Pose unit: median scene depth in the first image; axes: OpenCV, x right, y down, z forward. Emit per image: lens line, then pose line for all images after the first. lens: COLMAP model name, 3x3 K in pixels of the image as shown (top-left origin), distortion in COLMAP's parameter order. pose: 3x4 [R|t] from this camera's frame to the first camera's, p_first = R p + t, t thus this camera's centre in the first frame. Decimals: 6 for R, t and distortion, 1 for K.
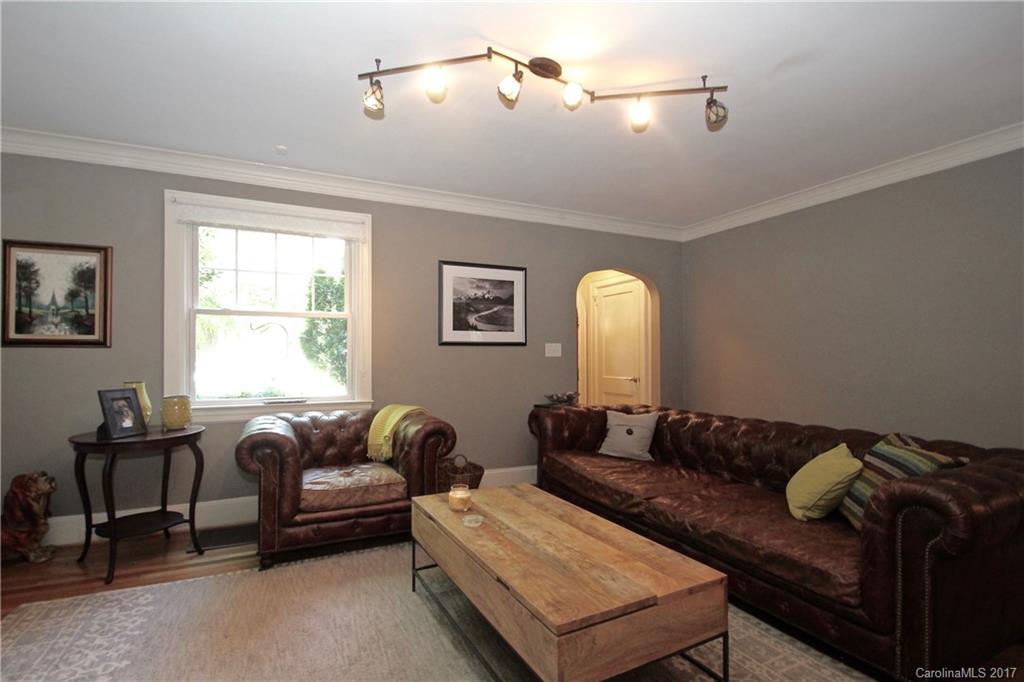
lens RADIAL K [[482.2, 0, 511.9], [0, 482.2, 345.3], [0, 0, 1]] dist [-0.003636, -0.002472]
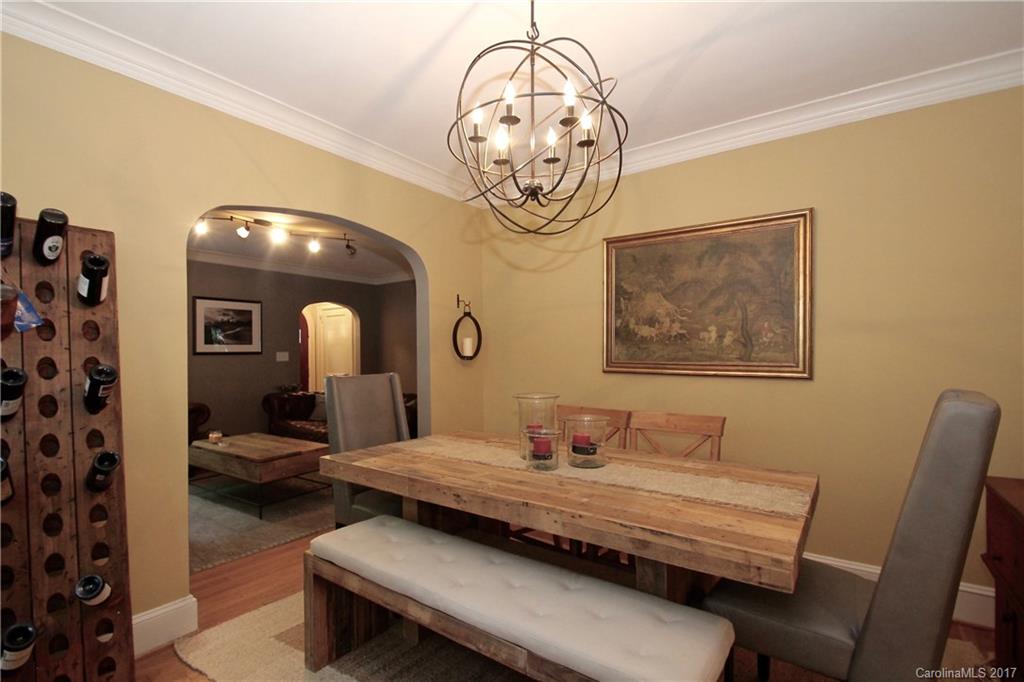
lens RADIAL K [[482.2, 0, 506.0], [0, 482.2, 346.5], [0, 0, 1]] dist [-0.003636, -0.002472]
pose [[0.893819, -0.004205, 0.448407, 0.039086], [0.000243, 0.999960, 0.008894, -0.036410], [-0.448427, -0.007841, 0.893785, -0.693405]]
